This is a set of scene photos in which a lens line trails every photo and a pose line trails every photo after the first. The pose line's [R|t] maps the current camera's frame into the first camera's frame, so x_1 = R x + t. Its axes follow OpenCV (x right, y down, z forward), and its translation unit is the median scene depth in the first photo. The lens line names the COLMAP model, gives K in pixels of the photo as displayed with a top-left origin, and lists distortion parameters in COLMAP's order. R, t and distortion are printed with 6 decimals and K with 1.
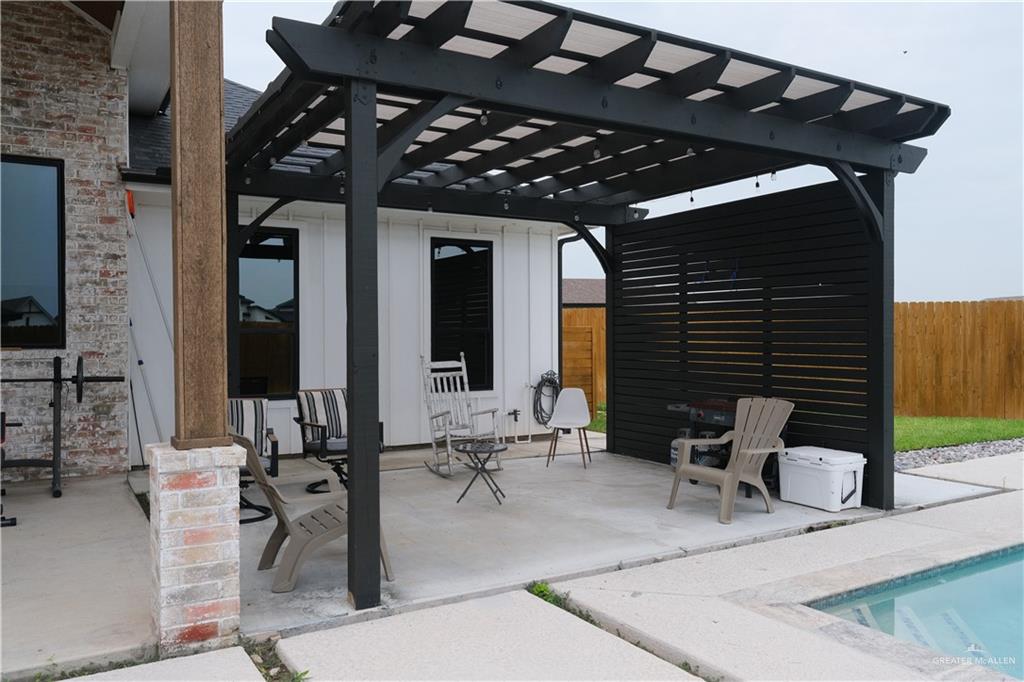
lens RADIAL K [[780.2, 0, 511.7], [0, 780.2, 342.1], [0, 0, 1]] dist [-0.011073, 0.010327]
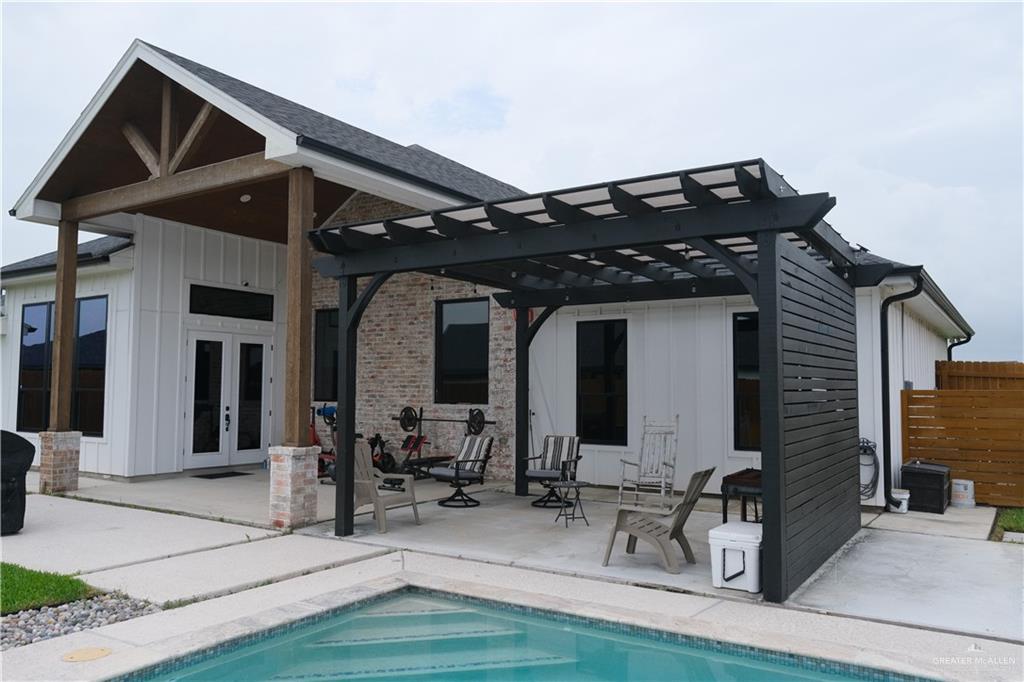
lens RADIAL K [[780.2, 0, 510.4], [0, 780.2, 341.4], [0, 0, 1]] dist [-0.011073, 0.010327]
pose [[0.435861, -0.052512, -0.898481, 1.027995], [-0.013592, 0.997799, -0.064910, -0.019508], [0.899911, 0.040504, 0.434188, 0.283439]]
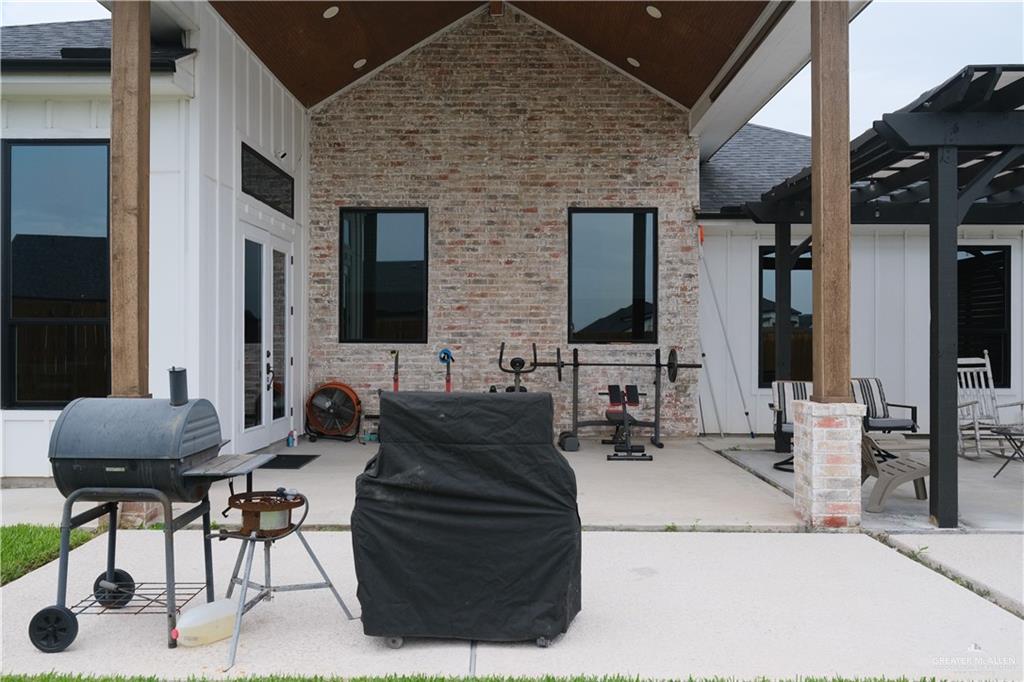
lens RADIAL K [[780.2, 0, 514.4], [0, 780.2, 341.9], [0, 0, 1]] dist [-0.011073, 0.010327]
pose [[0.854934, 0.004630, -0.518716, -0.071682], [-0.008348, 0.999953, -0.004834, 0.014290], [0.518669, 0.008463, 0.854933, -0.322570]]
